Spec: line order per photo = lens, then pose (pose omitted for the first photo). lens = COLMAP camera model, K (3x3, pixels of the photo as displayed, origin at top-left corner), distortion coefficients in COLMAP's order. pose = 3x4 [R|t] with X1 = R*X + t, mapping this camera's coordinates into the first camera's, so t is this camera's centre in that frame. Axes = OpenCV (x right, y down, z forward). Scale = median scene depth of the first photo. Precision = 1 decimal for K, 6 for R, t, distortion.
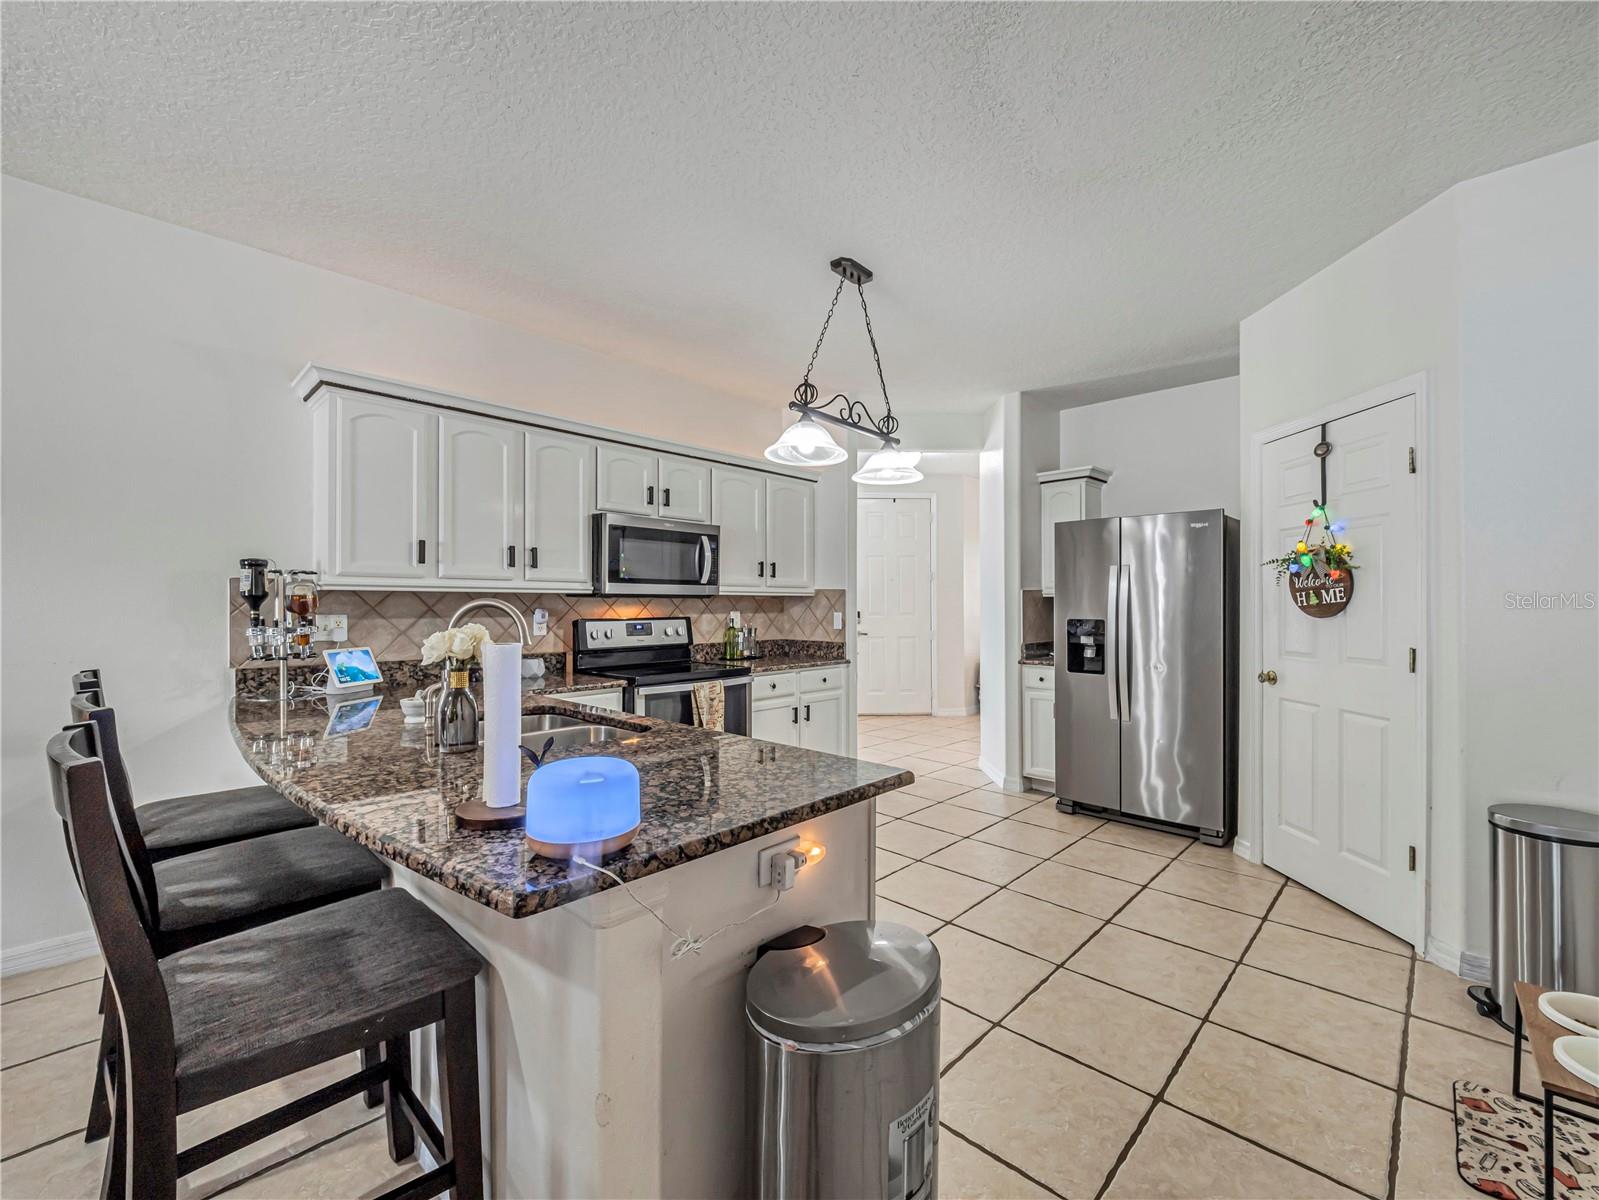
lens RADIAL K [[659.3, 0, 800.6], [0, 659.3, 600.4], [0, 0, 1]] dist [-0.011045, 0.000691]
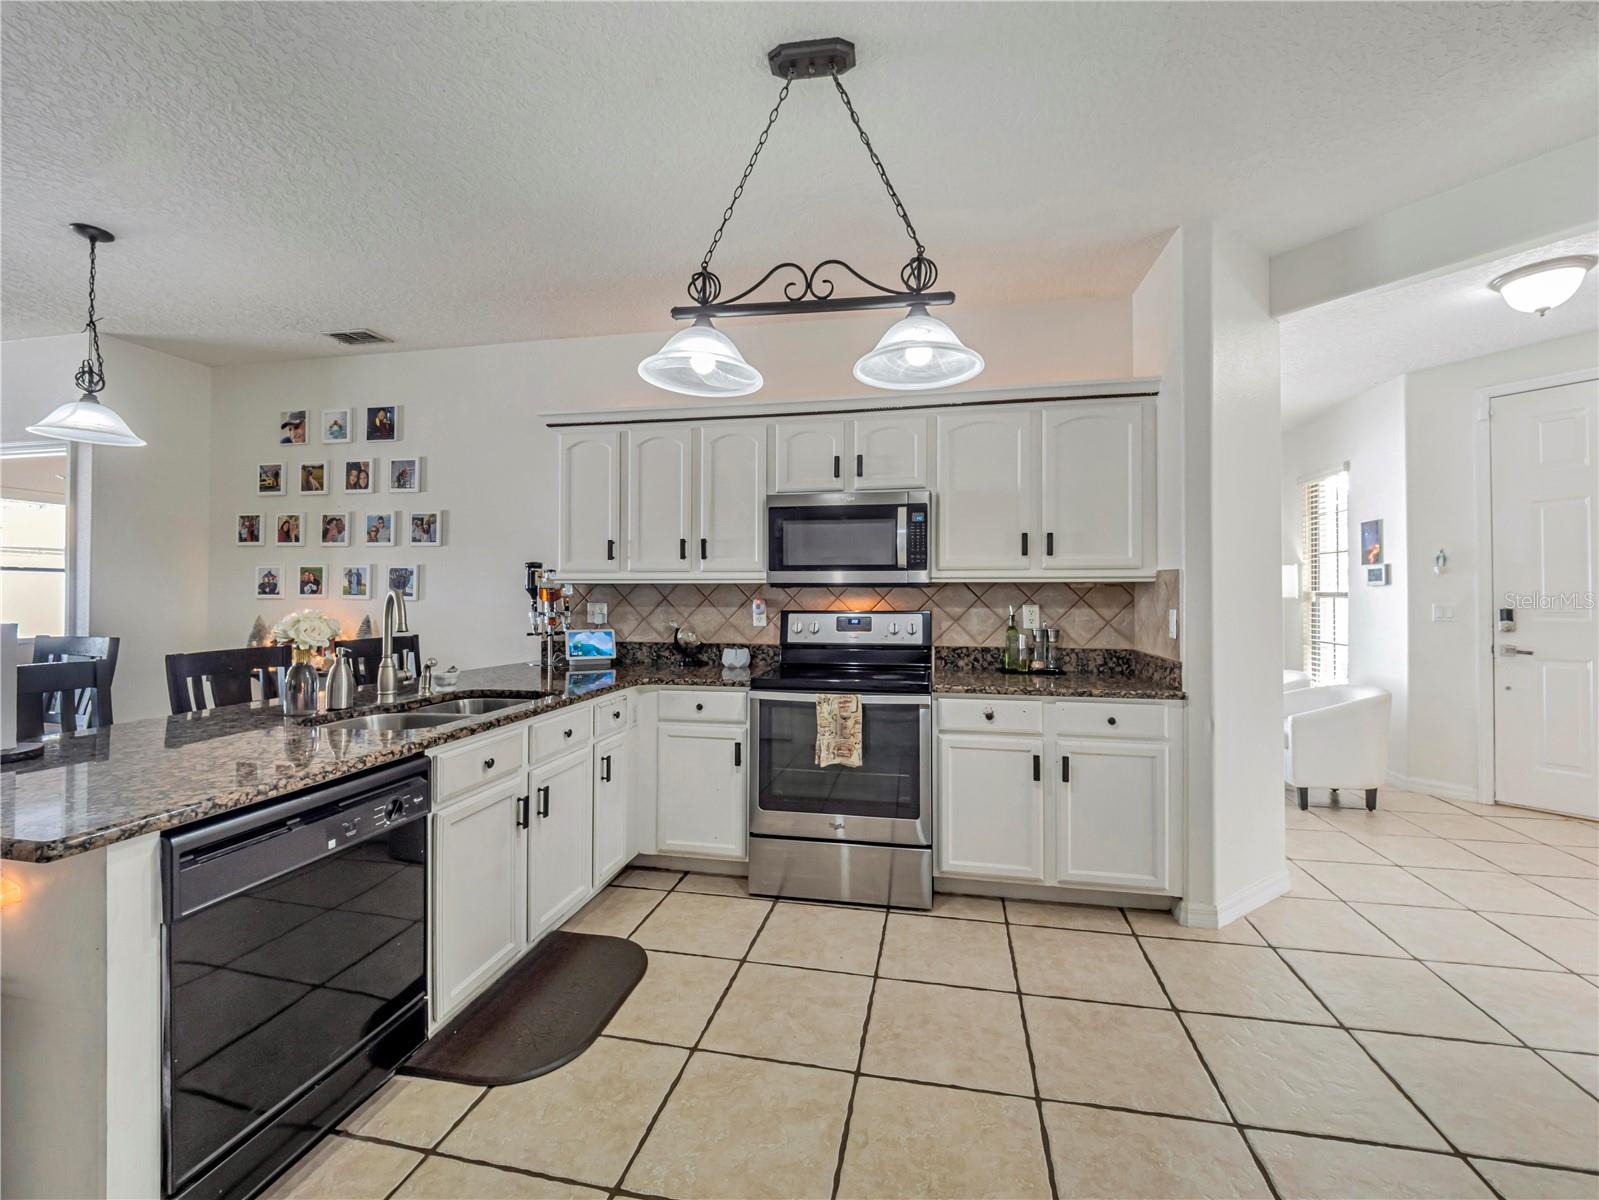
lens RADIAL K [[659.3, 0, 802.1], [0, 659.3, 598.8], [0, 0, 1]] dist [-0.011045, 0.000691]
pose [[0.528691, 0.006694, -0.848788, 0.474469], [0.004145, 0.999937, 0.010468, 0.001845], [0.848804, -0.009052, 0.528630, 0.530579]]
